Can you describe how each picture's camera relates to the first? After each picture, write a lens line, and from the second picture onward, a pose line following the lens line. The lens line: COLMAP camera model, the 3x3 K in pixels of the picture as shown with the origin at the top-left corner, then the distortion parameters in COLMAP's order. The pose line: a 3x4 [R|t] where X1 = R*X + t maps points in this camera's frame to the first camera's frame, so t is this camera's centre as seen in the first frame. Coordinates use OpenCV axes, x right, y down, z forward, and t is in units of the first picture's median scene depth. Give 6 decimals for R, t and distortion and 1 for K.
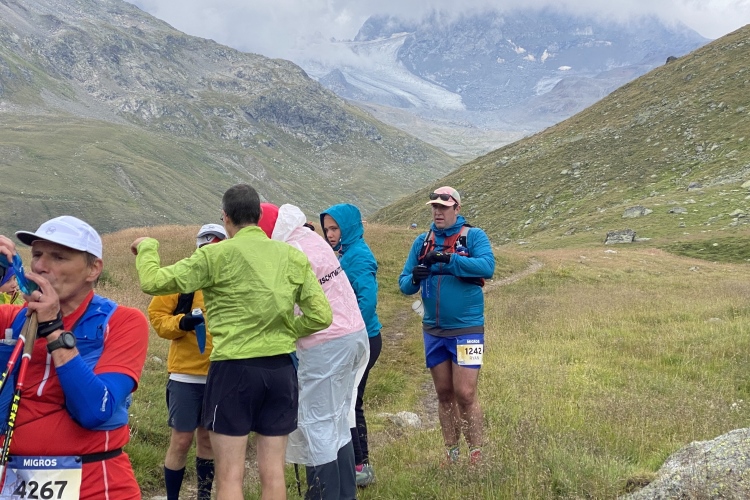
lens RADIAL K [[1173.4, 0, 375.0], [0, 1173.4, 250.0], [0, 0, 1]] dist [-0.008126, -0.037168]
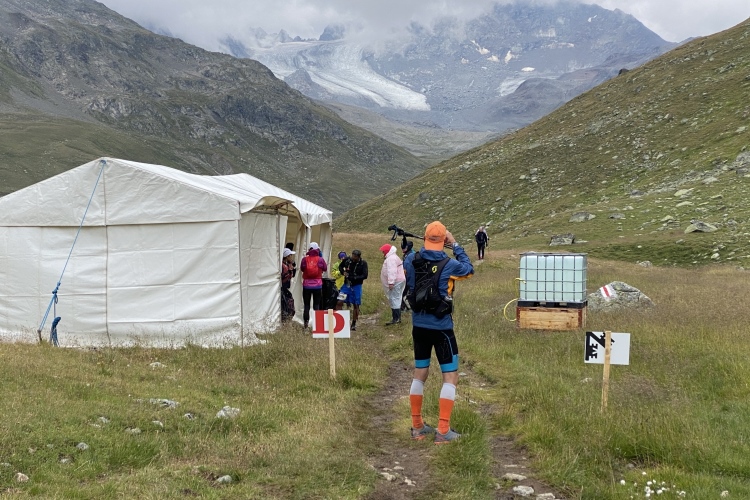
lens RADIAL K [[1518.4, 0, 375.0], [0, 1518.4, 250.0], [0, 0, 1]] dist [-0.058191, -0.118623]
pose [[0.998931, 0.005961, 0.045846, -0.030051], [-0.006059, 0.999980, 0.002005, -0.001549], [-0.045834, -0.002280, 0.998946, -0.312539]]
